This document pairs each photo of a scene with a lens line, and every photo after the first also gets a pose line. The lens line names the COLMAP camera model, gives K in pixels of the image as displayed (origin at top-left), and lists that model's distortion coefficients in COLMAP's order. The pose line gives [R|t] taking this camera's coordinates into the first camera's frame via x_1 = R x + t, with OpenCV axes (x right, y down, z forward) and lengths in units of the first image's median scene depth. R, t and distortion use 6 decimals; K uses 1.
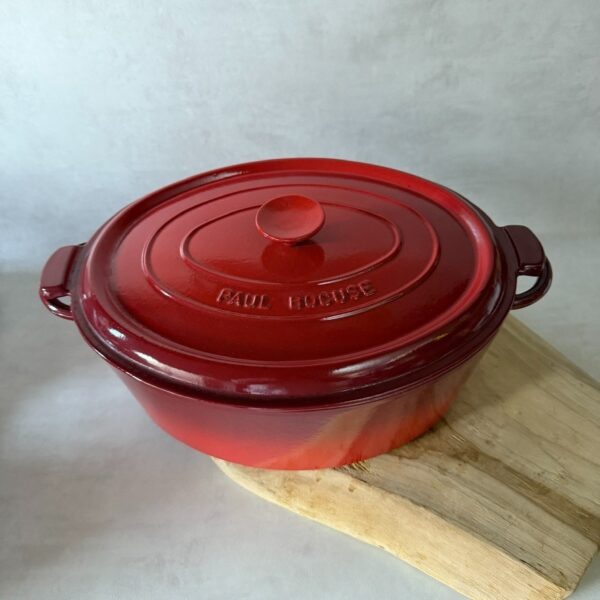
lens RADIAL K [[582.0, 0, 300.0], [0, 582.0, 300.0], [0, 0, 1]] dist [0.002982, -0.033456]
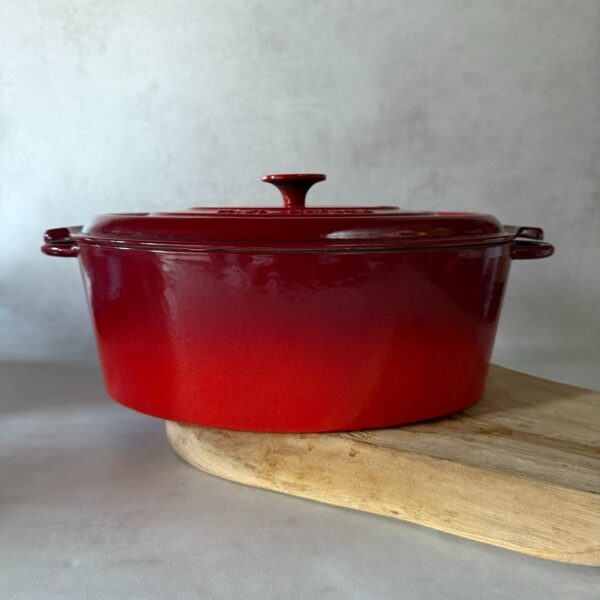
lens RADIAL K [[582.0, 0, 300.0], [0, 582.0, 300.0], [0, 0, 1]] dist [0.002982, -0.033456]
pose [[0.998633, 0.036873, -0.037035, 0.038881], [-0.051863, 0.786461, -0.615459, 0.639760], [0.006433, 0.616538, 0.787299, 0.260811]]
